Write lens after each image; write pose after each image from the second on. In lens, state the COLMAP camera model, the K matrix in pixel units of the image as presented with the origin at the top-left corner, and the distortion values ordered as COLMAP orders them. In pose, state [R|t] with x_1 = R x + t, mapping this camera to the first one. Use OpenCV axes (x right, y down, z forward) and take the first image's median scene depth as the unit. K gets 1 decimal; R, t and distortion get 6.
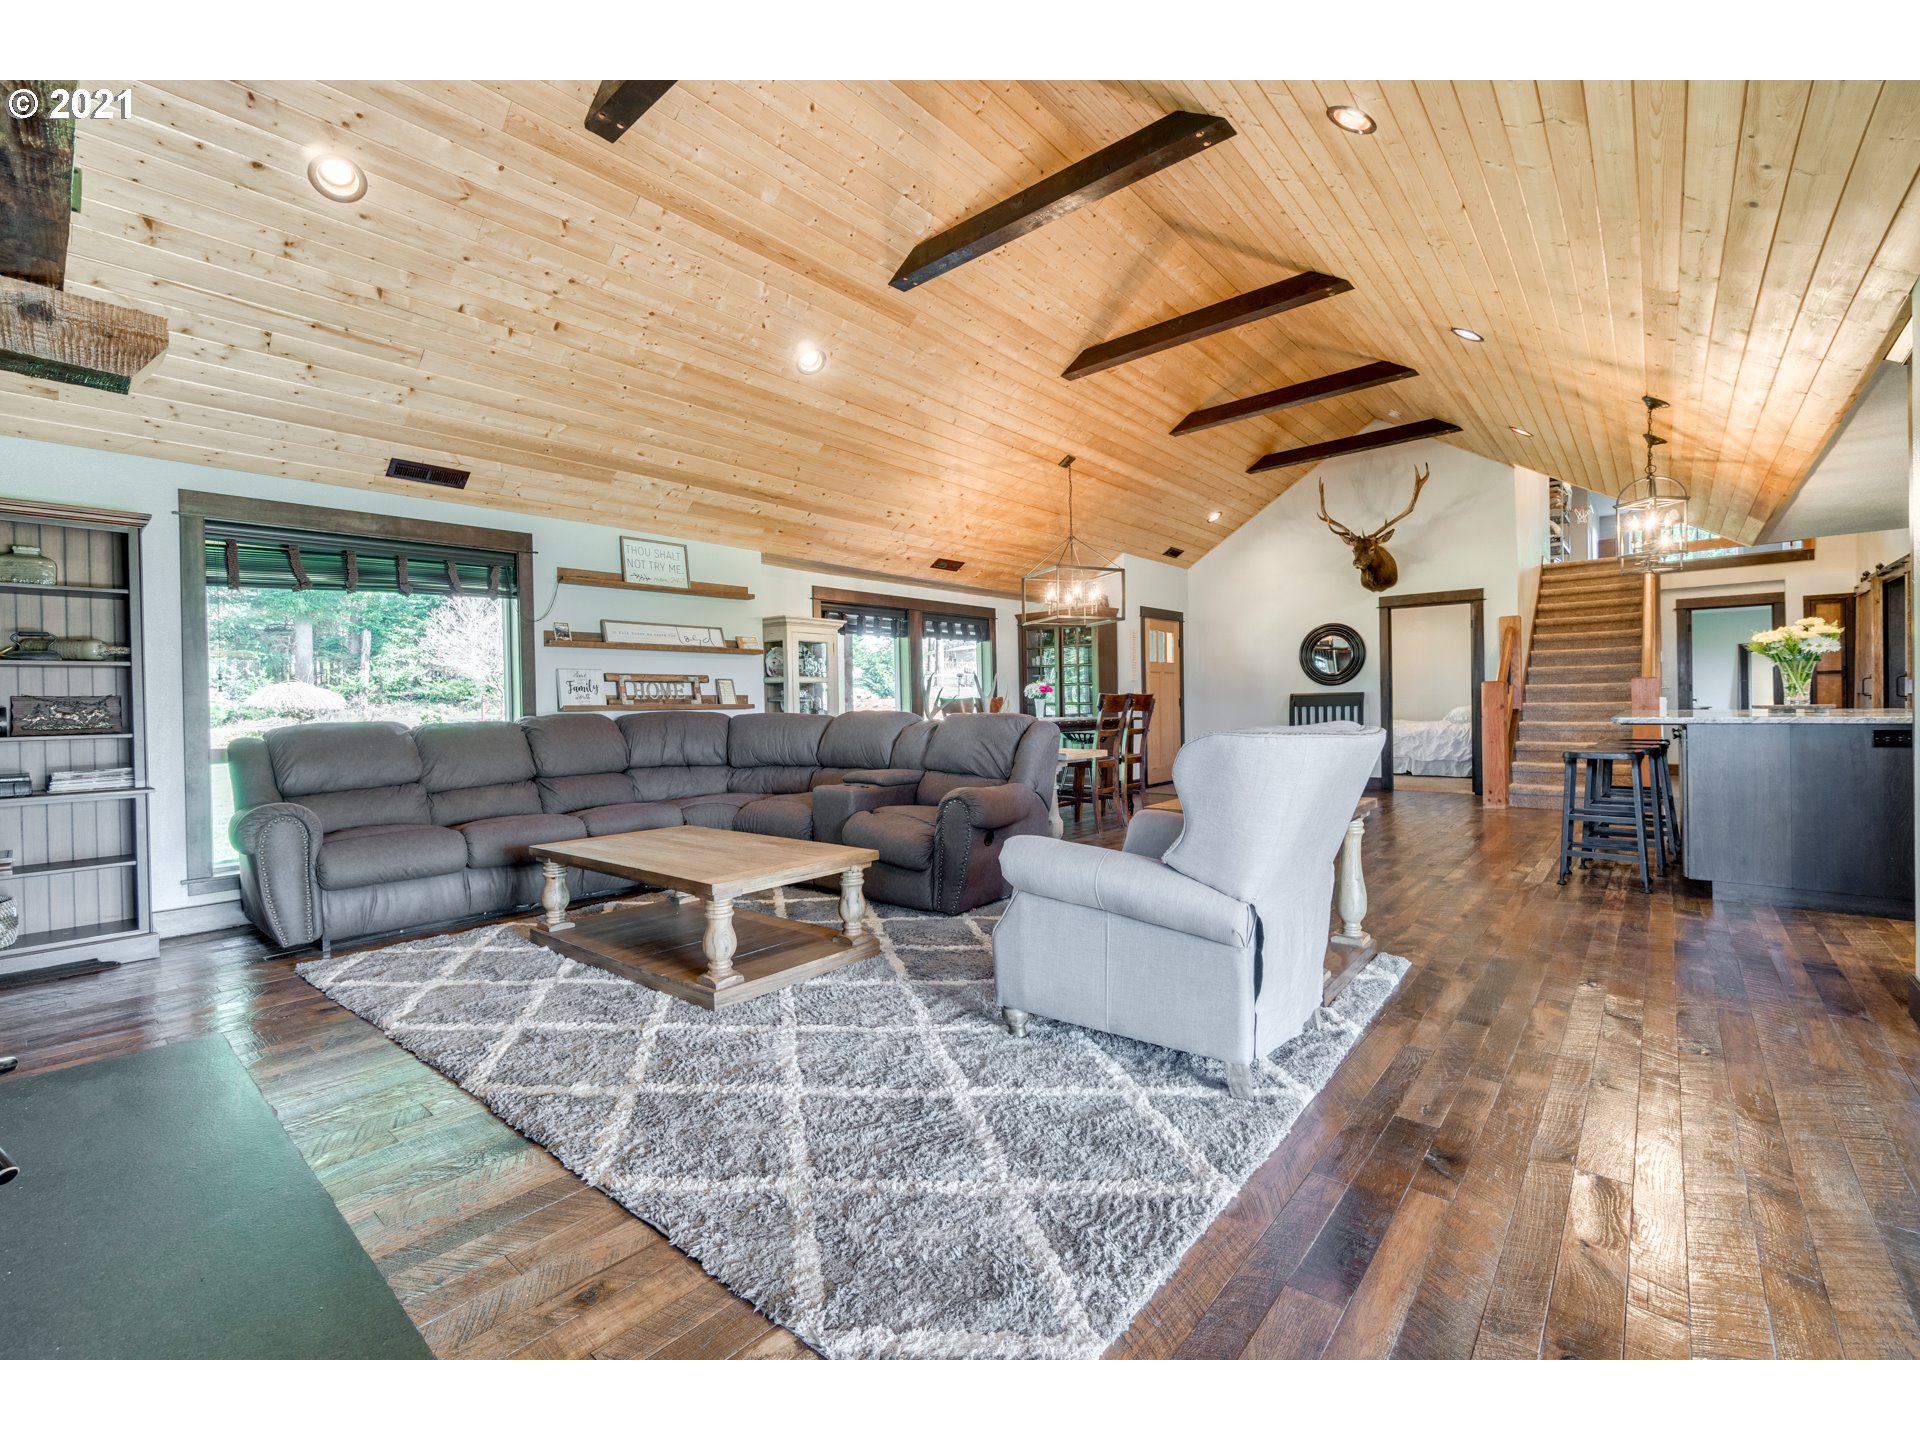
lens RADIAL K [[804.6, 0, 960.0], [0, 804.6, 720.0], [0, 0, 1]] dist [0.001465, 0.000076]
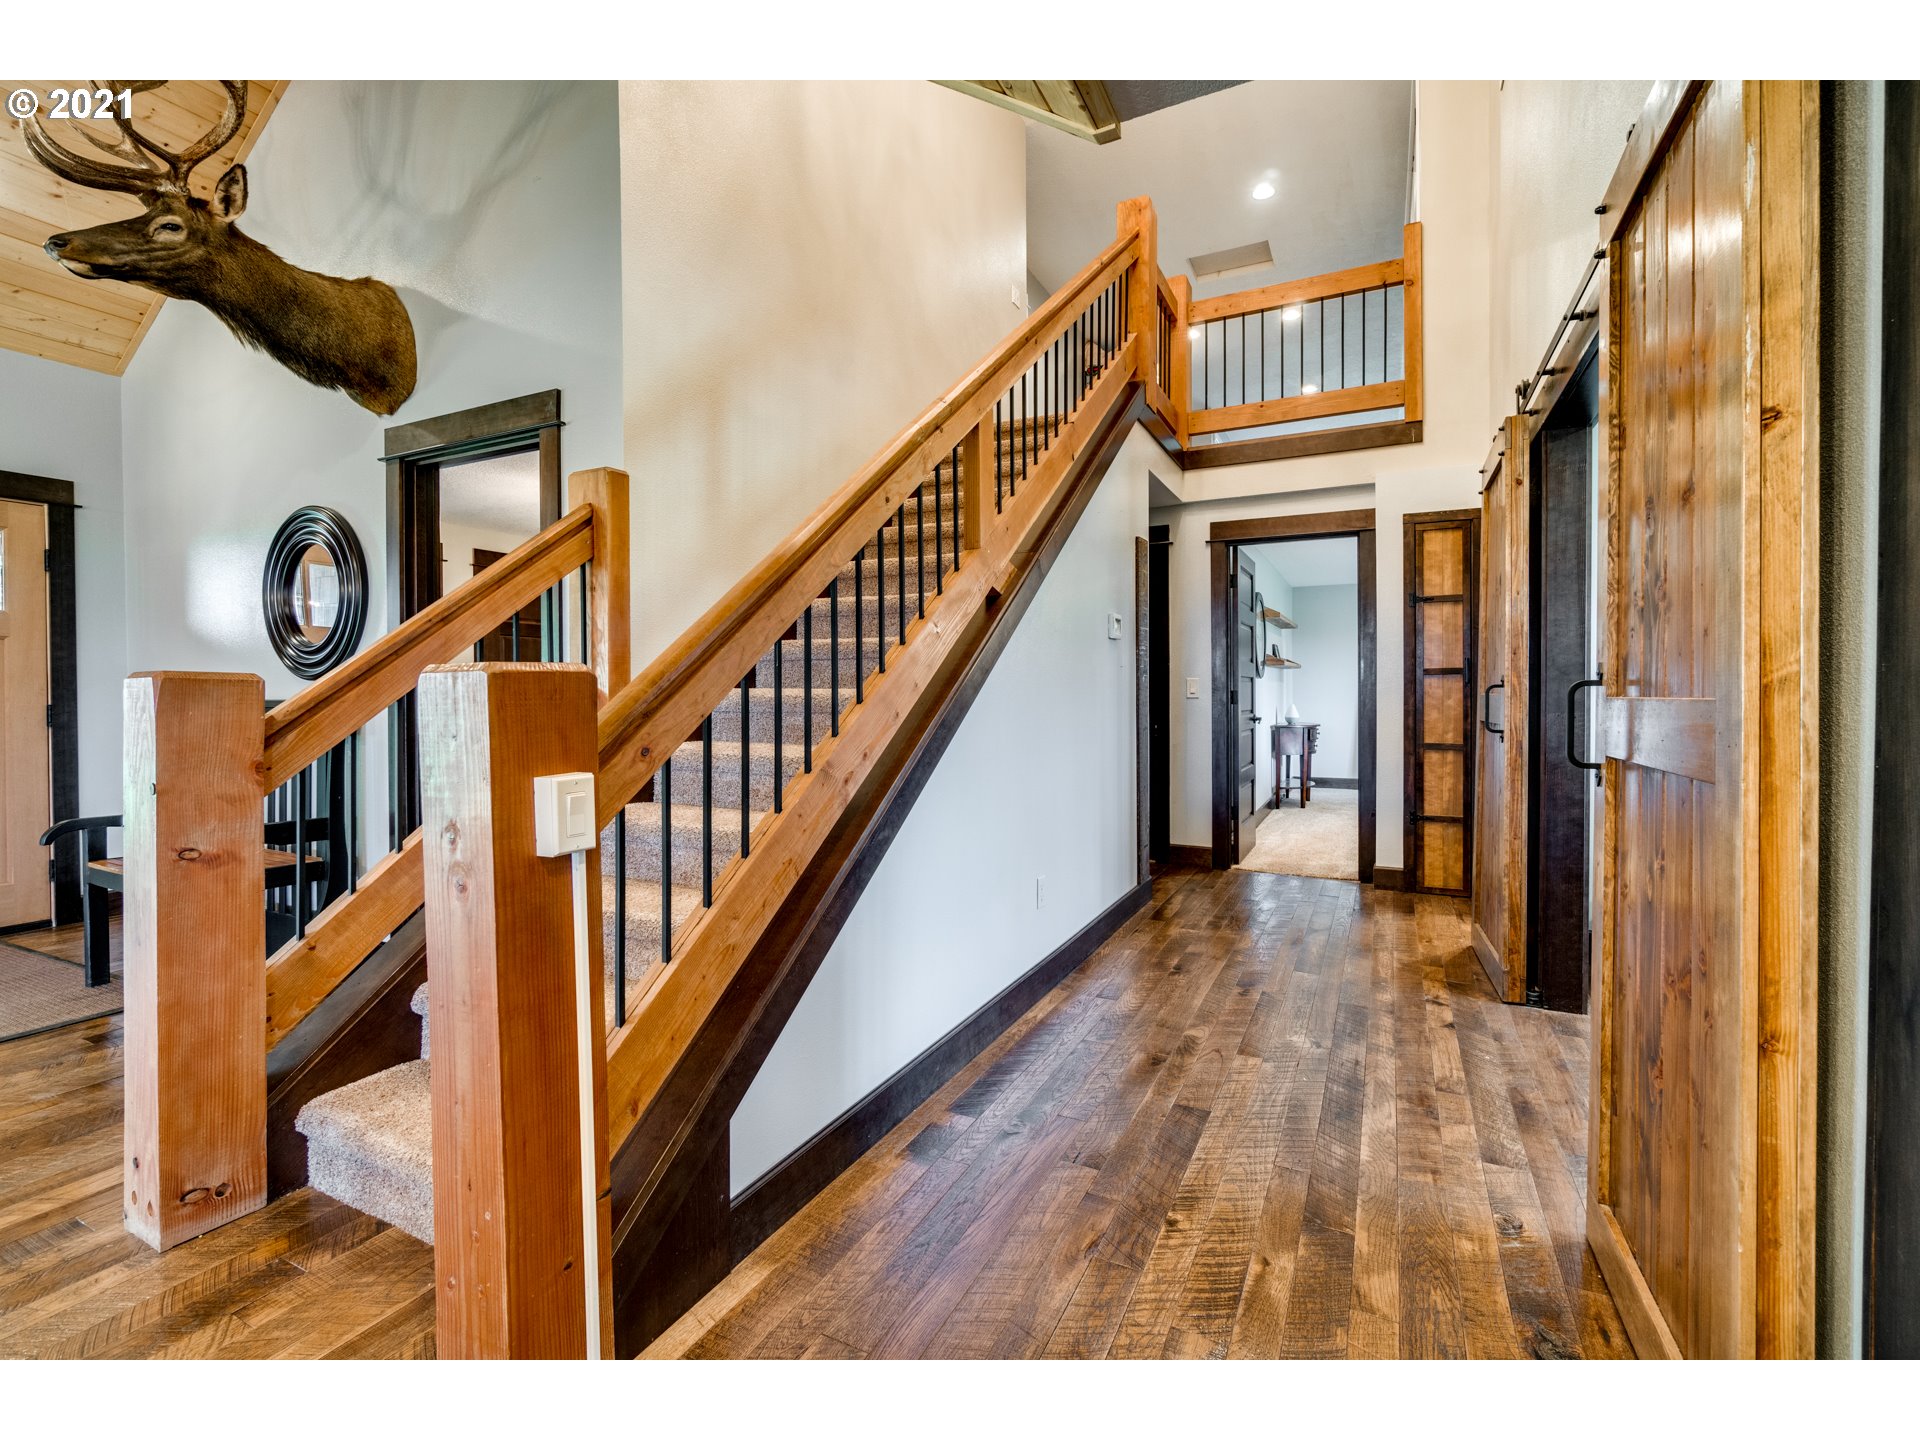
lens RADIAL K [[854.9, 0, 966.9], [0, 854.9, 714.6], [0, 0, 1]] dist [0.011705, 0.000051]
pose [[0.963796, 0.004447, 0.266603, 0.705567], [-0.004760, 0.999989, 0.000526, -0.033942], [-0.266598, -0.001776, 0.963806, 0.614012]]
